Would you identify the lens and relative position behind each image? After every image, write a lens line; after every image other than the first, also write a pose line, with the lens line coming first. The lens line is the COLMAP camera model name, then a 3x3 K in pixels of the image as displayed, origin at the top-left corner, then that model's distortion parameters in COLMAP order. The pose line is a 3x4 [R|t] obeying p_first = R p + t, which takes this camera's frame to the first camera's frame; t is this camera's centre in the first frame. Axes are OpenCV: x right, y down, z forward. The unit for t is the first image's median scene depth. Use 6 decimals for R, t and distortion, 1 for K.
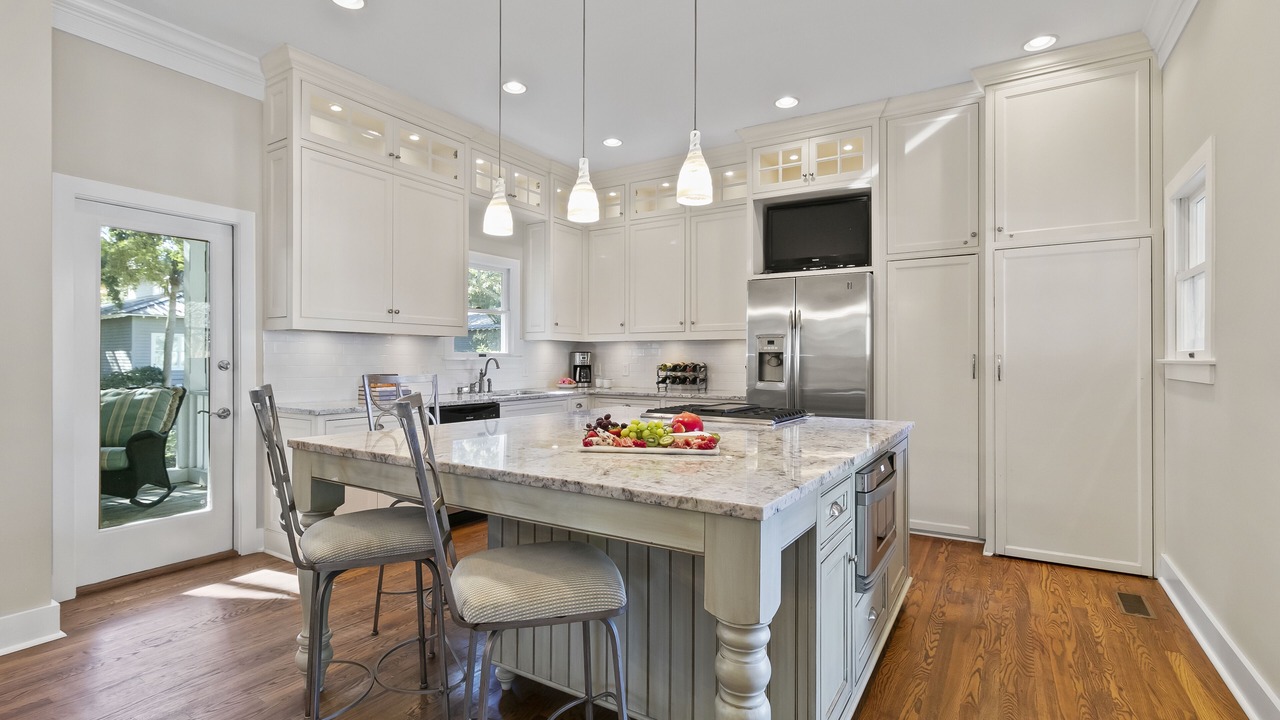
lens RADIAL K [[592.1, 0, 638.4], [0, 592.1, 358.9], [0, 0, 1]] dist [-0.001154, 0.000652]
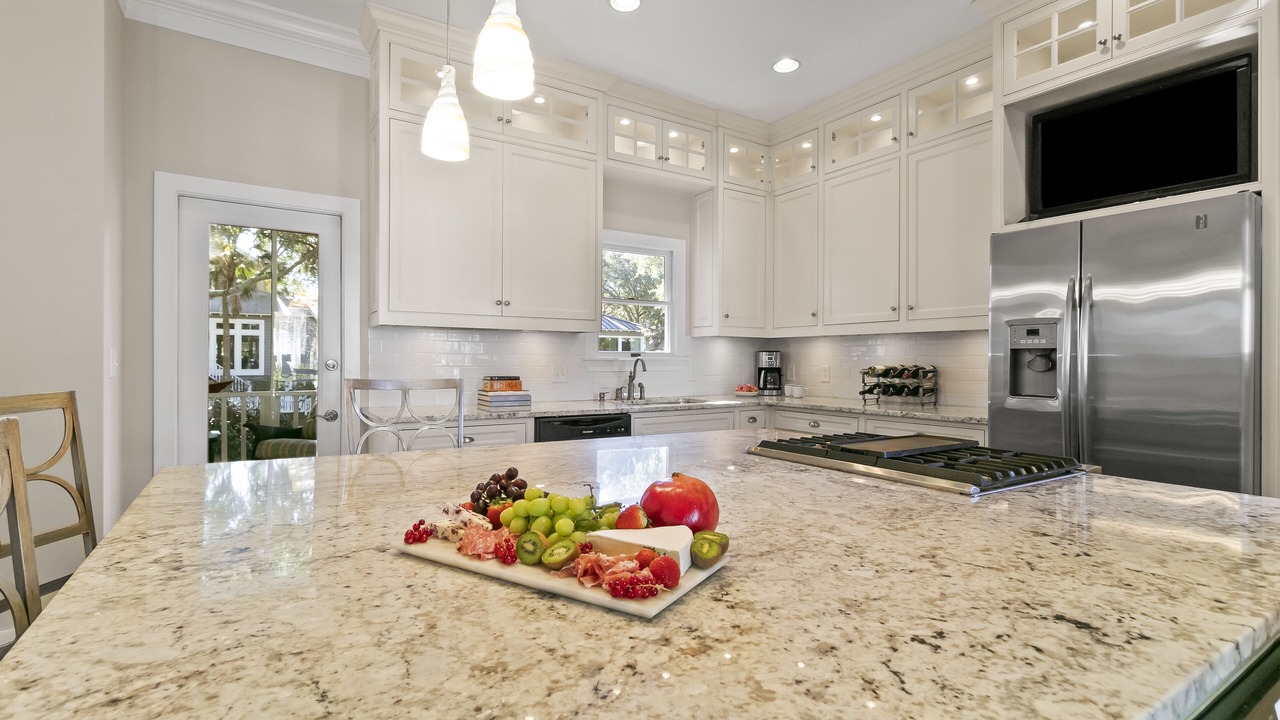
lens RADIAL K [[592.1, 0, 642.0], [0, 592.1, 361.9], [0, 0, 1]] dist [-0.001154, 0.000652]
pose [[0.907458, 0.003279, -0.420130, 0.113034], [-0.002744, 0.999994, 0.001879, 0.002199], [0.420134, -0.000552, 0.907462, 0.277571]]
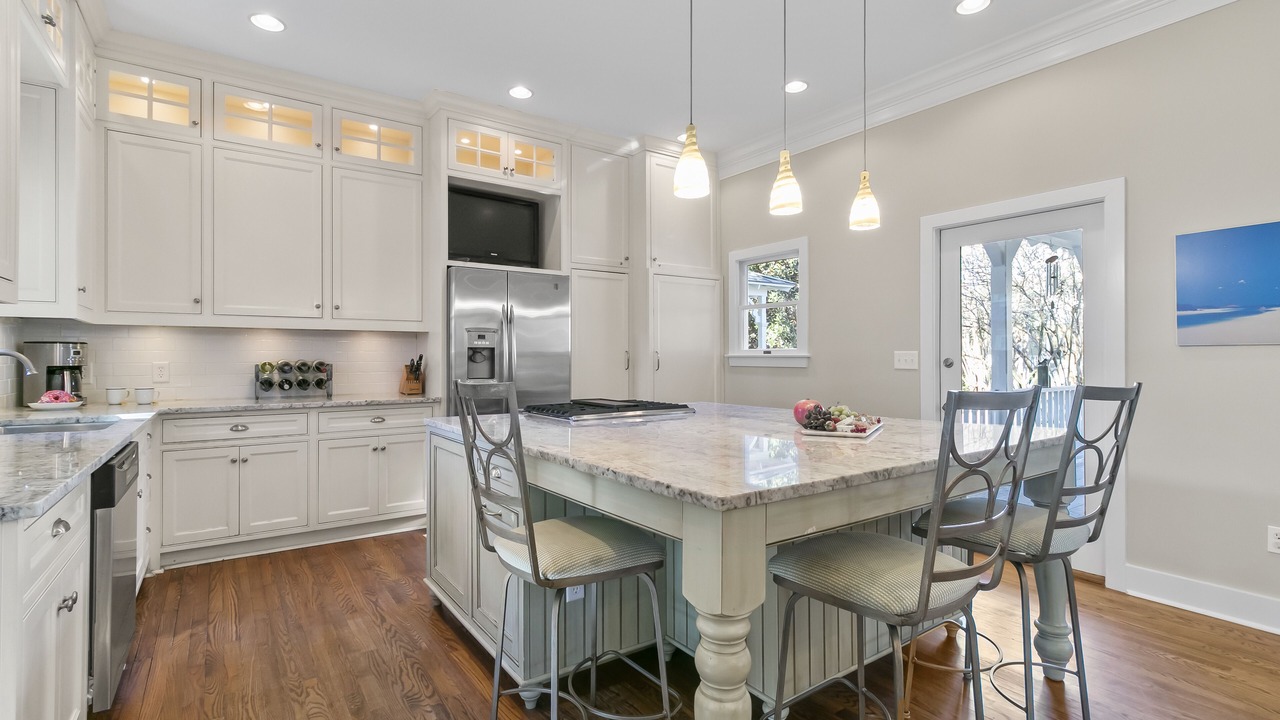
lens RADIAL K [[592.1, 0, 639.3], [0, 592.1, 357.1], [0, 0, 1]] dist [-0.001154, 0.000652]
pose [[0.389357, -0.002188, 0.921084, -0.526502], [0.001726, 0.999997, 0.001645, 0.002529], [-0.921085, 0.000949, 0.389360, 0.401447]]
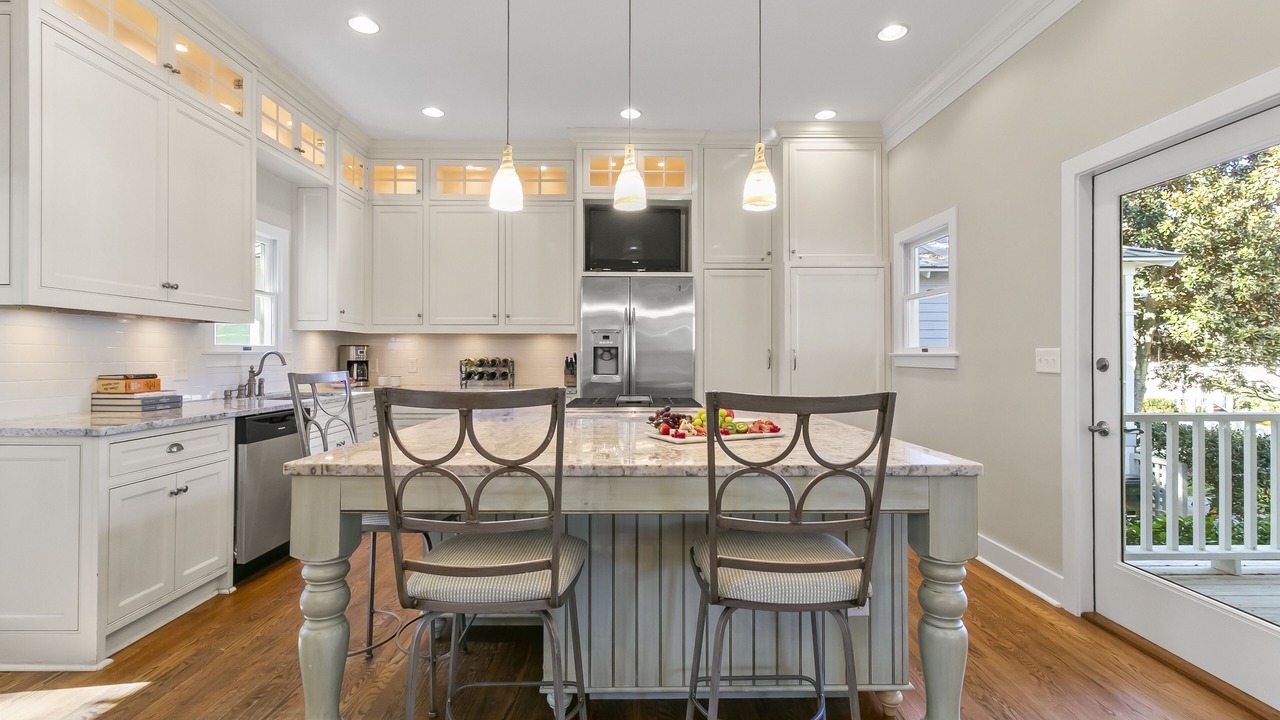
lens RADIAL K [[592.1, 0, 638.7], [0, 592.1, 354.0], [0, 0, 1]] dist [-0.001154, 0.000652]
pose [[0.840961, 0.000270, 0.541095, -0.290203], [0.000556, 0.999999, -0.001364, 0.002851], [-0.541095, 0.001447, 0.840960, 0.083800]]
